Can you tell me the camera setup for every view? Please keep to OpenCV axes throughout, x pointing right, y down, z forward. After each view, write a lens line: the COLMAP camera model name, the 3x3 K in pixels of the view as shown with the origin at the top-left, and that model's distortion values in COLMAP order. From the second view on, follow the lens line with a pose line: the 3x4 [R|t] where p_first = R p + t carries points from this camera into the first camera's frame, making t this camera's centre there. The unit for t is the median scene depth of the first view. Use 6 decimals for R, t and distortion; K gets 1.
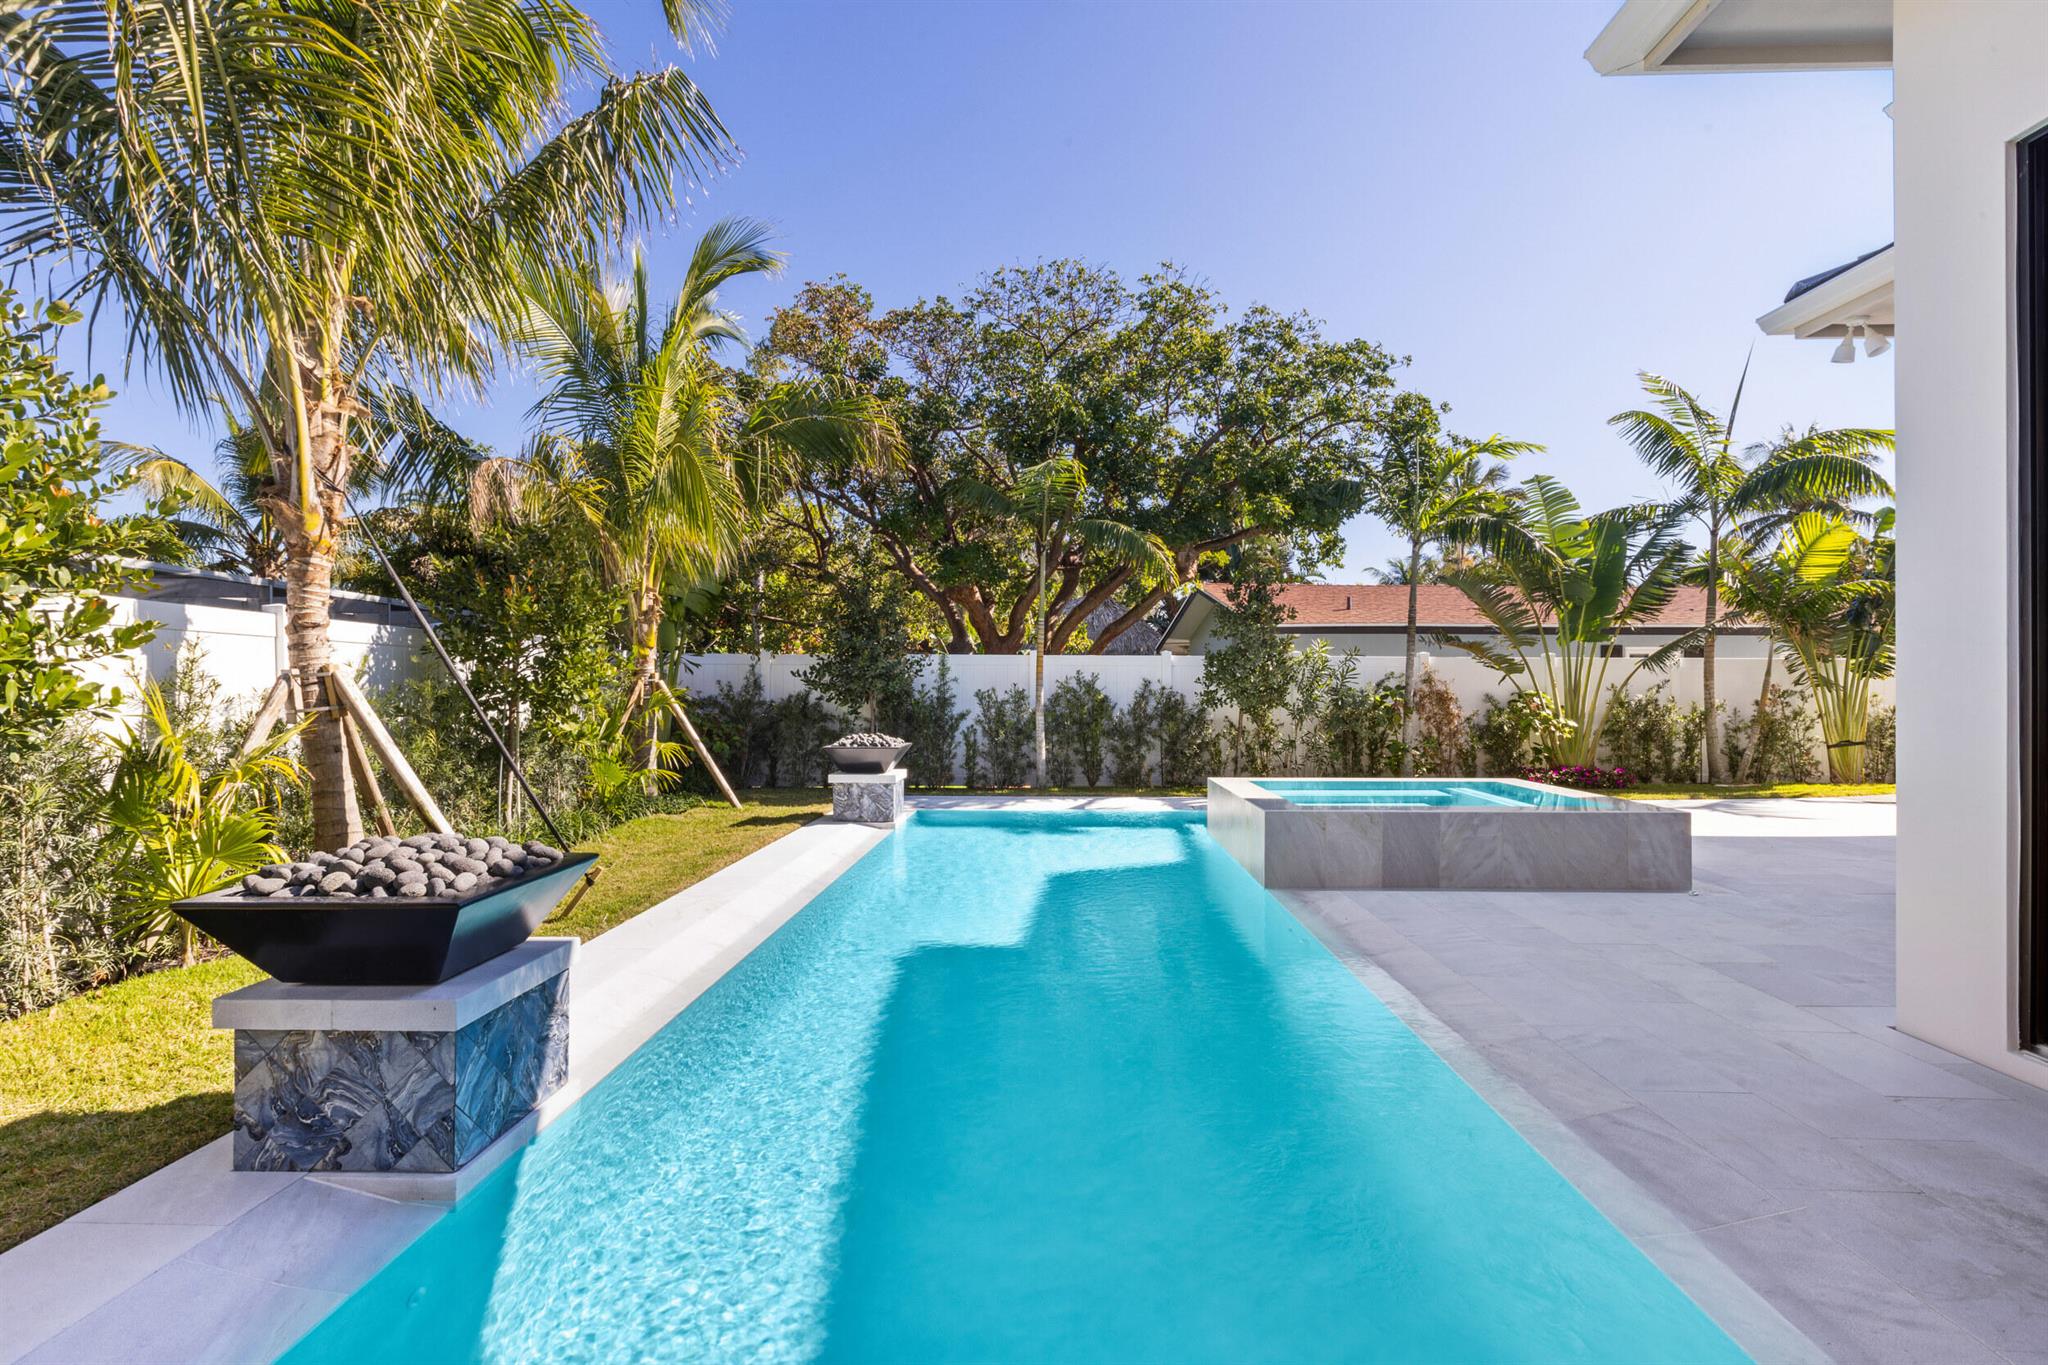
lens RADIAL K [[972.2, 0, 1016.0], [0, 972.2, 675.6], [0, 0, 1]] dist [0.002472, -0.000010]
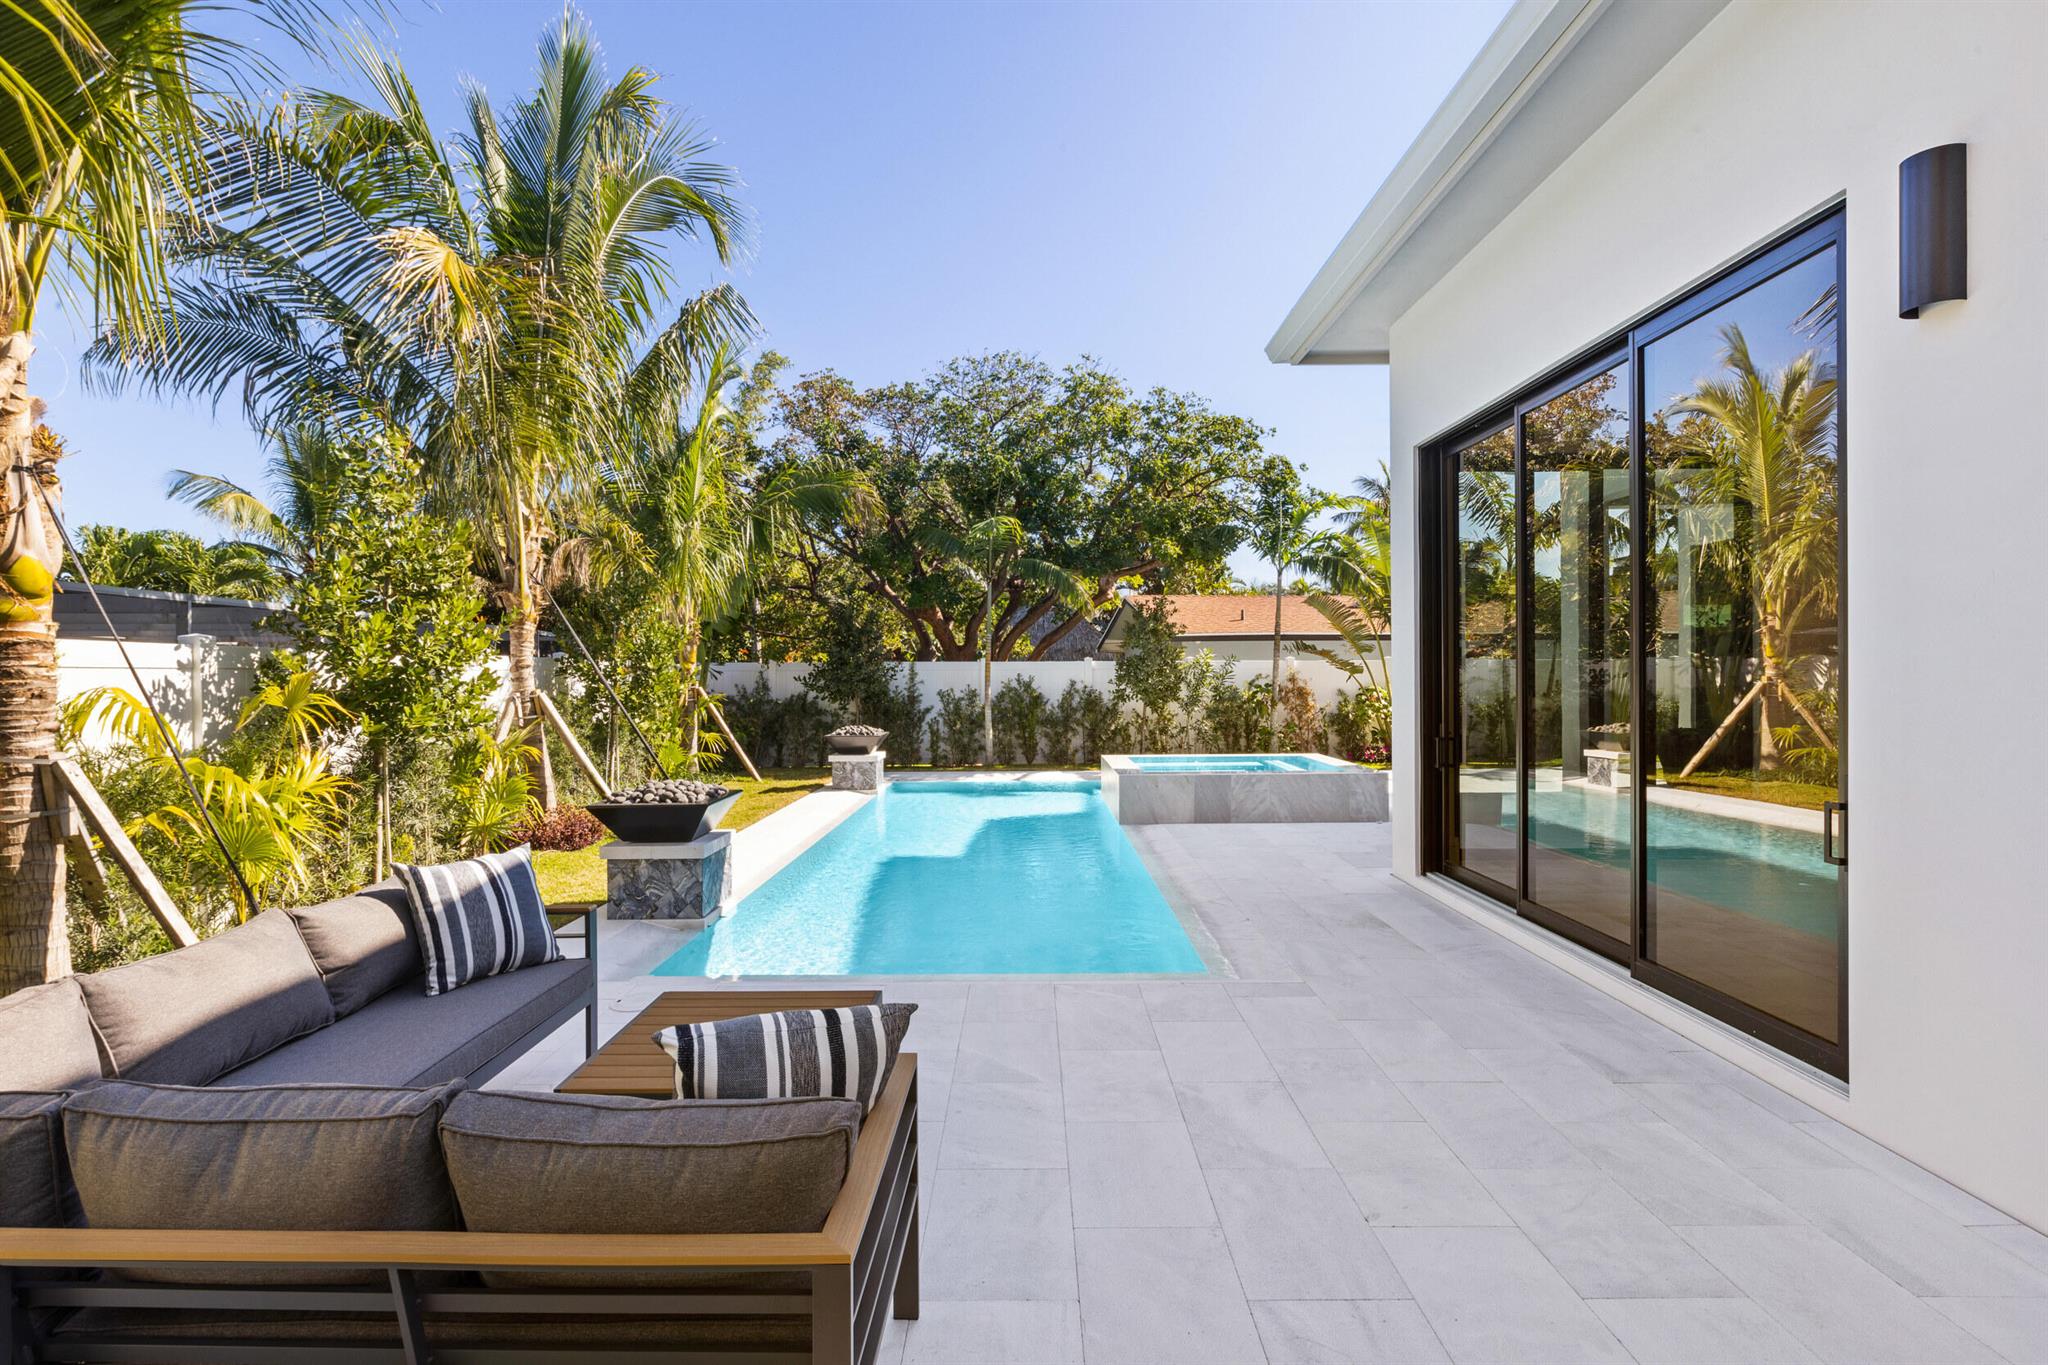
lens RADIAL K [[972.2, 0, 1040.6], [0, 972.2, 689.9], [0, 0, 1]] dist [0.002472, -0.000010]
pose [[0.998627, -0.006726, 0.051942, 0.026623], [0.005116, 0.999504, 0.031077, -0.024140], [-0.052125, -0.030769, 0.998166, -0.285943]]
